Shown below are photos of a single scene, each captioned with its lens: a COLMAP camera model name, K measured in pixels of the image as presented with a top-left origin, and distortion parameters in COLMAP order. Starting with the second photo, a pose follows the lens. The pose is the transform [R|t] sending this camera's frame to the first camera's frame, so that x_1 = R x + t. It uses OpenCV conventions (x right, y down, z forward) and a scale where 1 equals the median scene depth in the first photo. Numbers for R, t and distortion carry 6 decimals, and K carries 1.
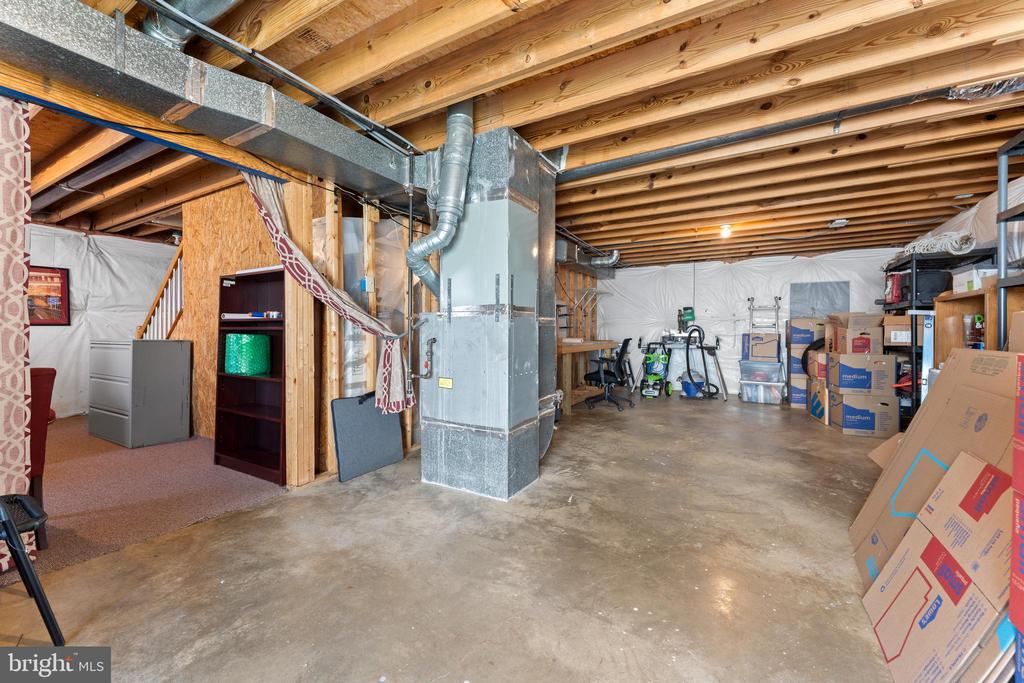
lens RADIAL K [[415.2, 0, 506.9], [0, 415.2, 336.4], [0, 0, 1]] dist [-0.001747, -0.000130]
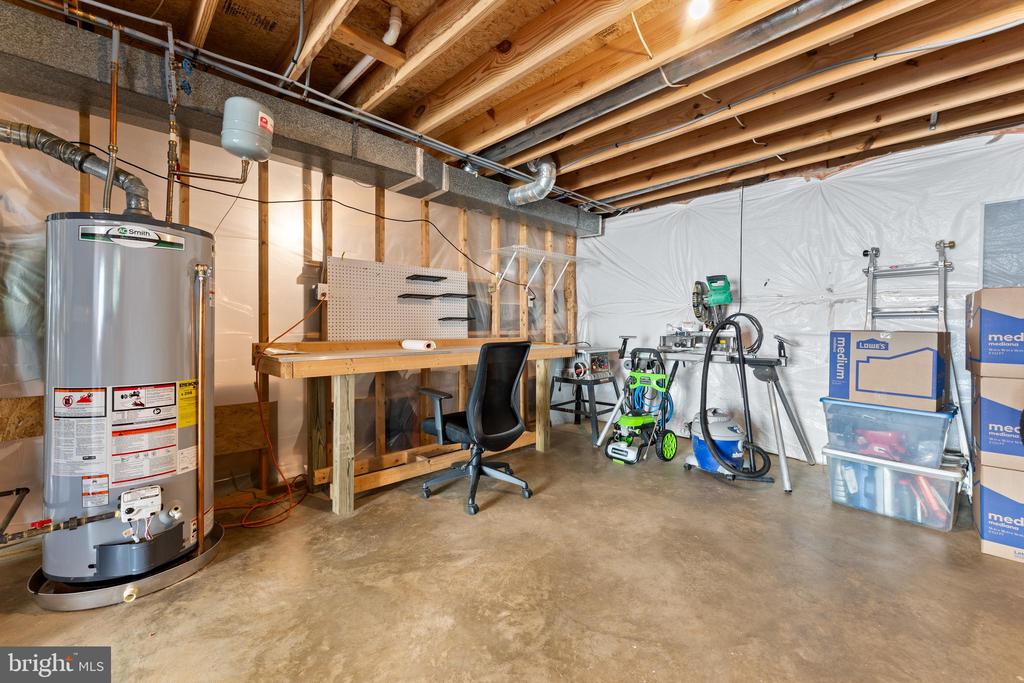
lens RADIAL K [[415.3, 0, 508.9], [0, 415.3, 330.9], [0, 0, 1]] dist [-0.001275, -0.000503]
pose [[0.965350, -0.000098, -0.260958, 0.342807], [-0.000412, 0.999998, -0.001898, -0.005663], [0.260958, 0.001940, 0.965348, 0.492217]]
